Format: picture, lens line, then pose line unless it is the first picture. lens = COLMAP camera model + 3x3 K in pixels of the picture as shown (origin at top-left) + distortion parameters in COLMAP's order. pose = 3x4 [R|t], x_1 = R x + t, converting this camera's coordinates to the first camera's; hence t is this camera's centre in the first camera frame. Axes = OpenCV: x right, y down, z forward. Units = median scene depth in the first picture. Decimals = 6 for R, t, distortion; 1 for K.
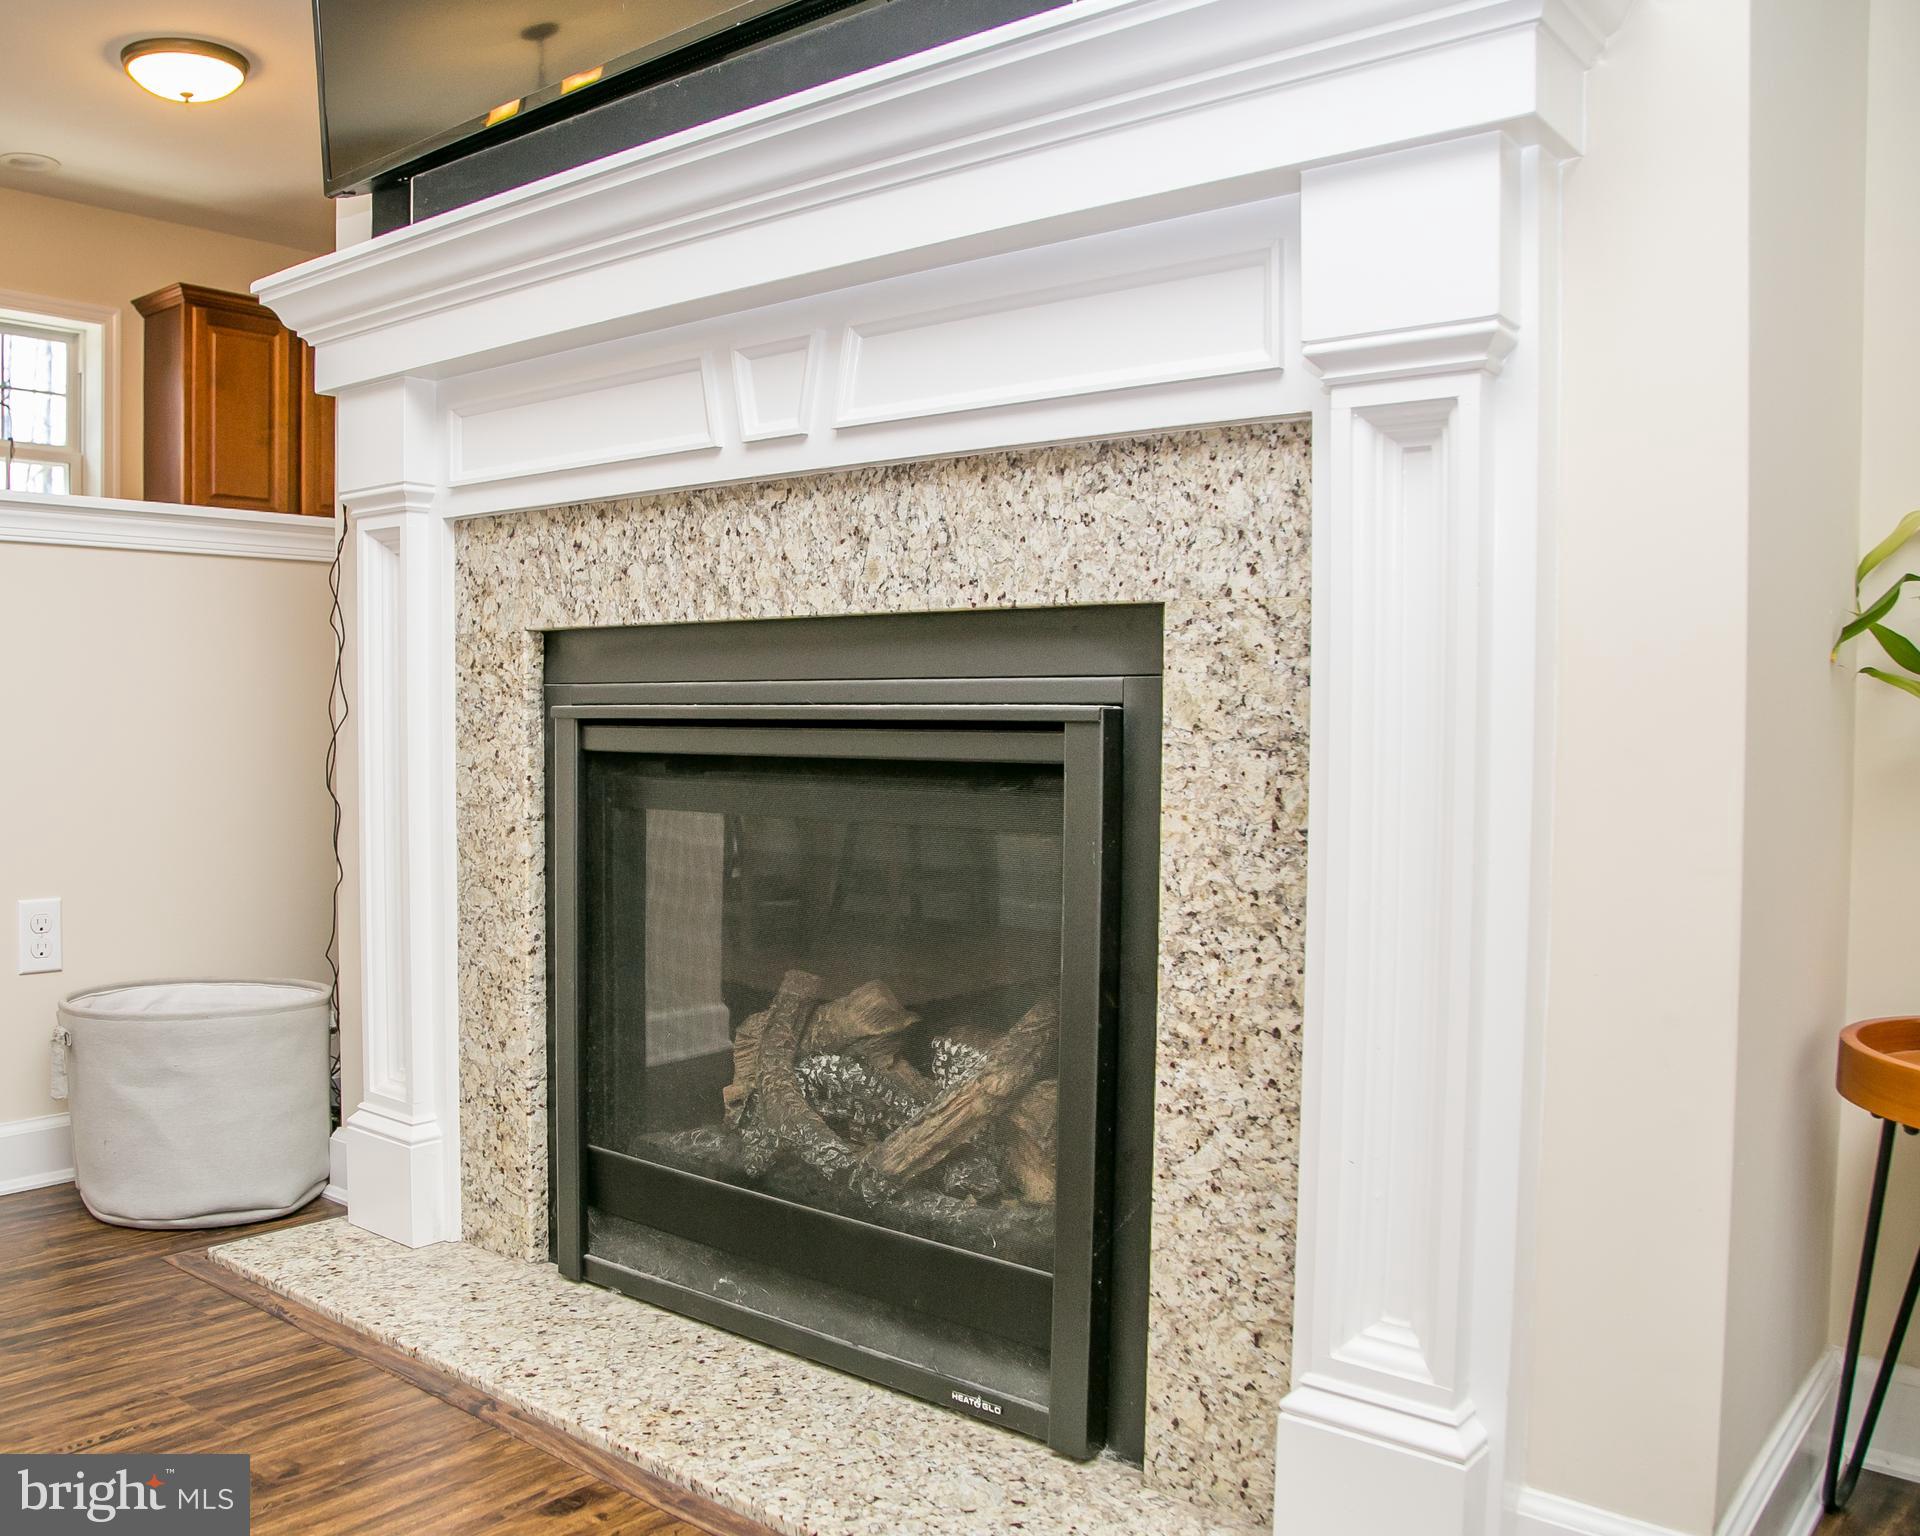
lens RADIAL K [[1646.4, 0, 756.4], [0, 1646.4, 786.0], [0, 0, 1]] dist [-0.101662, 0.009474]
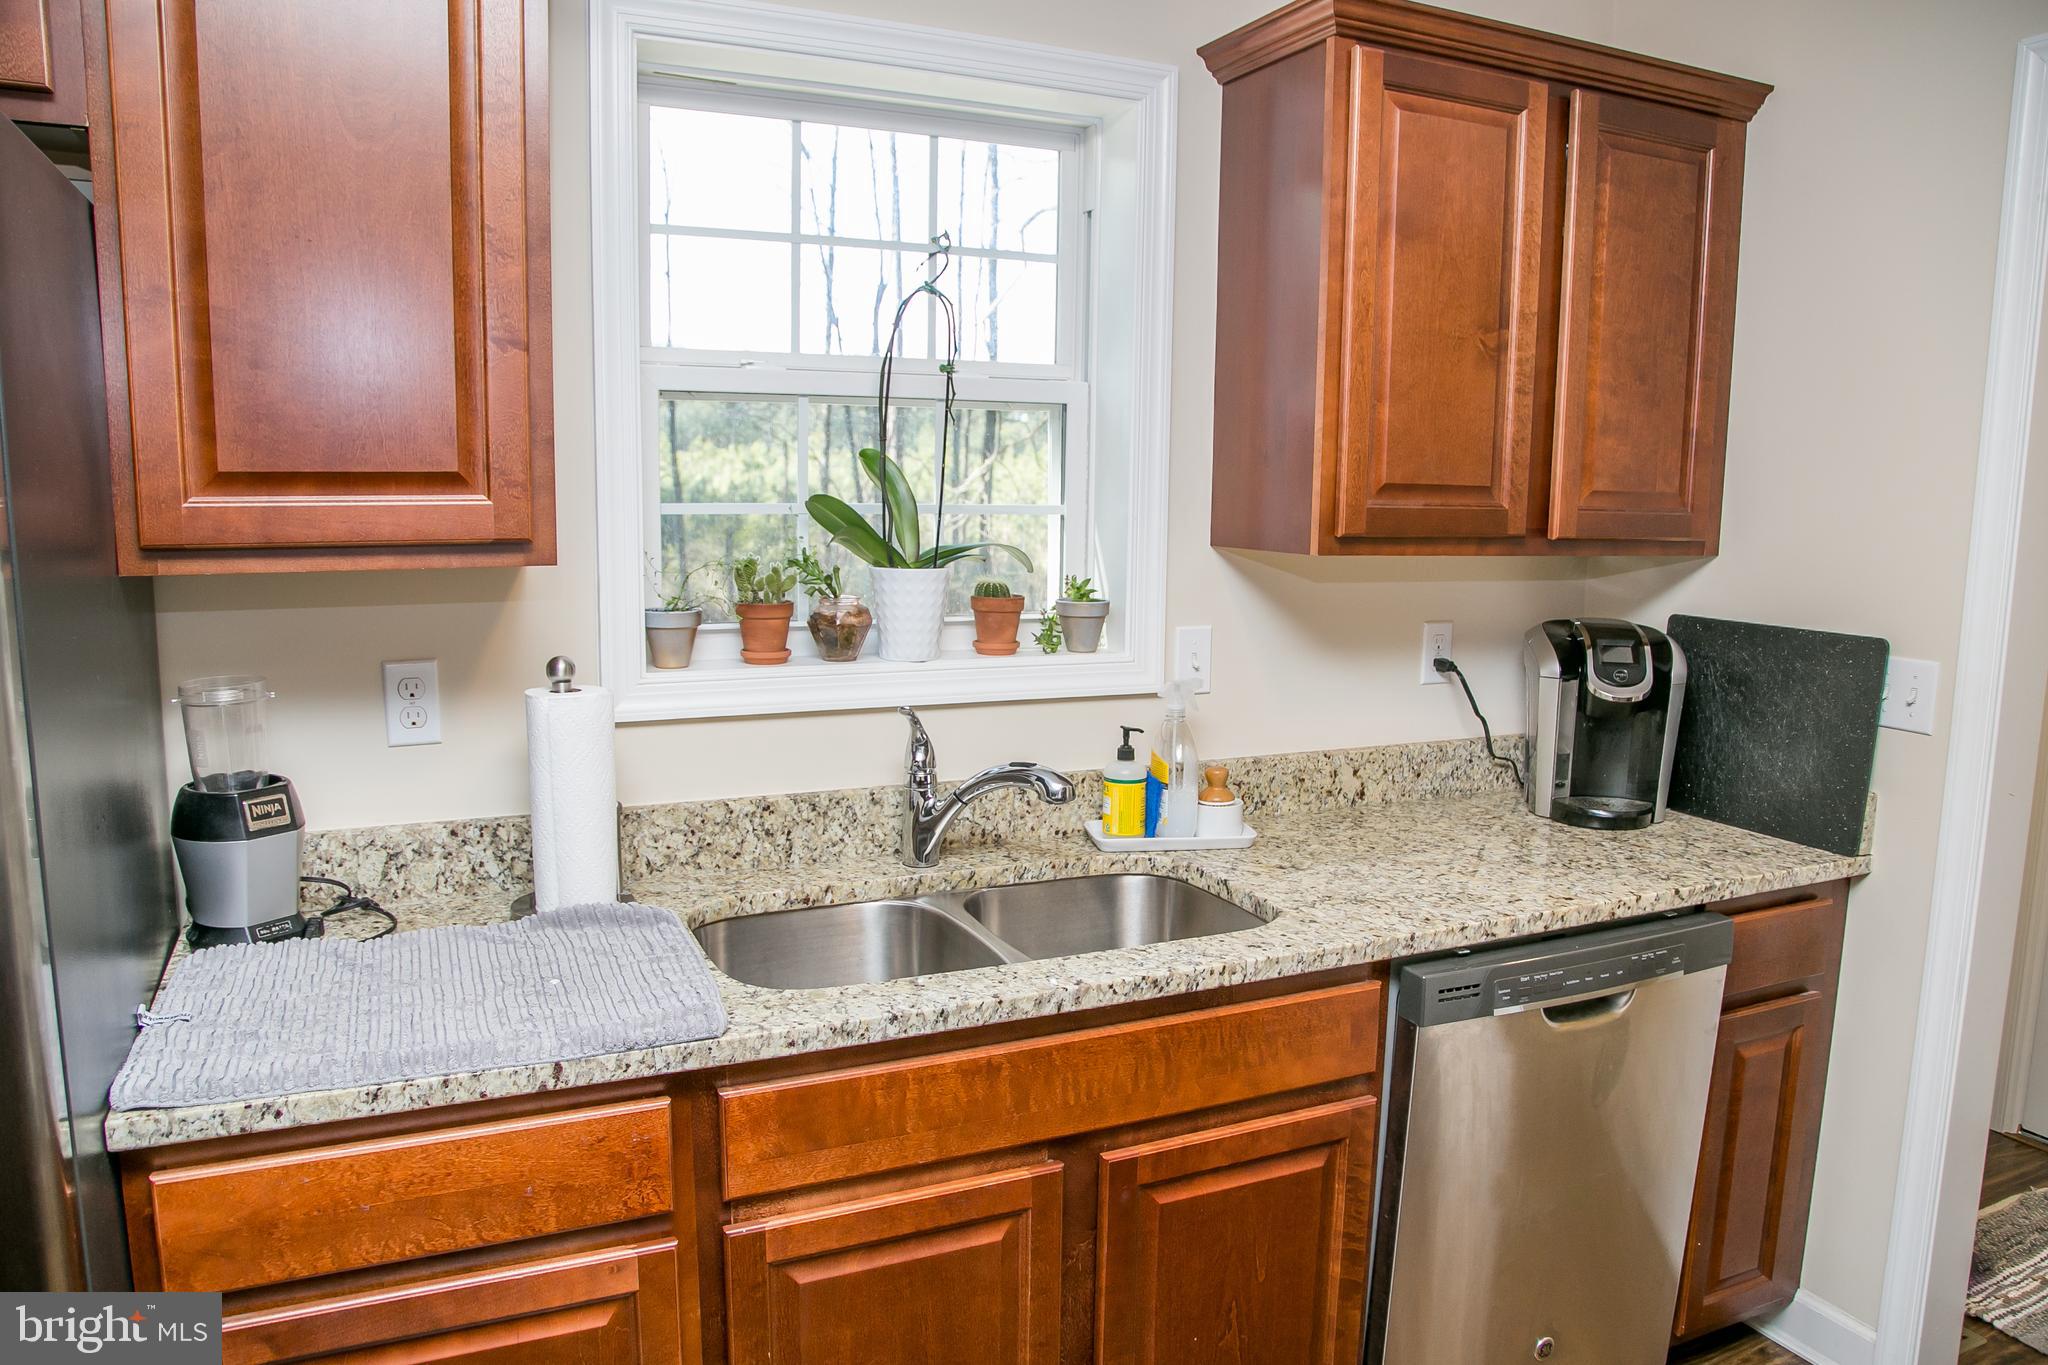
lens RADIAL K [[1424.7, 0, 1037.4], [0, 1424.7, 692.9], [0, 0, 1]] dist [-0.113811, 0.067975]
pose [[0.928400, 0.064532, -0.365937, -0.852801], [-0.029213, 0.994432, 0.101250, -0.490319], [0.370433, -0.083311, 0.925115, 1.862504]]
